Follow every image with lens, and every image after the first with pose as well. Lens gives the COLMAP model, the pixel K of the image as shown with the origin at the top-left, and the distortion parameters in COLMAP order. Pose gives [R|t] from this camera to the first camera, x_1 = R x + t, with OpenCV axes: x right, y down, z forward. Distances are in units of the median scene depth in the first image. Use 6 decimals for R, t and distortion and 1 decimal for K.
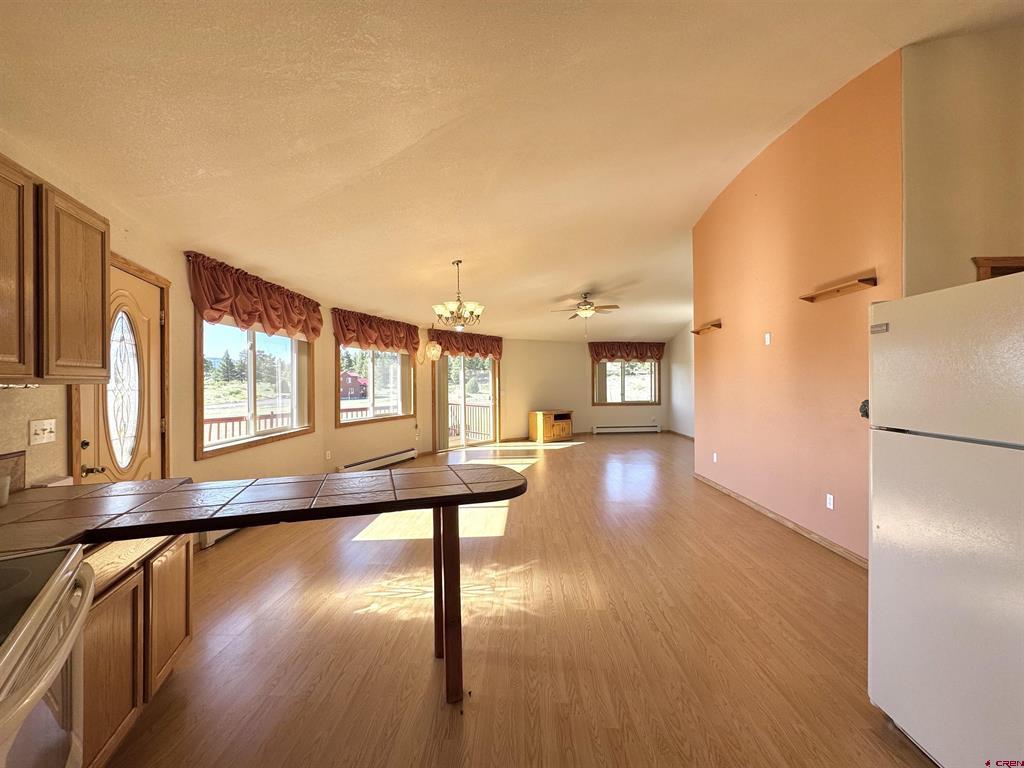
lens RADIAL K [[407.3, 0, 513.2], [0, 407.3, 385.4], [0, 0, 1]] dist [-0.002753, 0.000178]
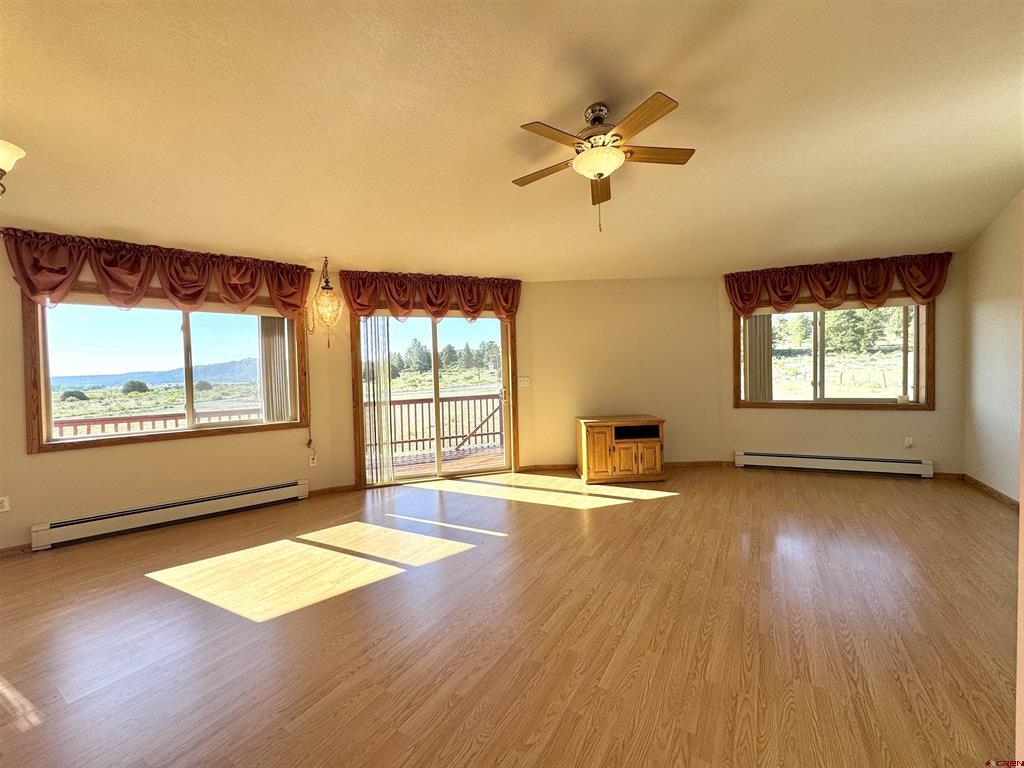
lens RADIAL K [[407.3, 0, 514.1], [0, 407.3, 377.8], [0, 0, 1]] dist [-0.002753, 0.000178]
pose [[0.865215, -0.003438, -0.501389, 0.209575], [0.016899, 0.999608, 0.022307, 0.000401], [0.501116, -0.027774, 0.864934, 0.457408]]
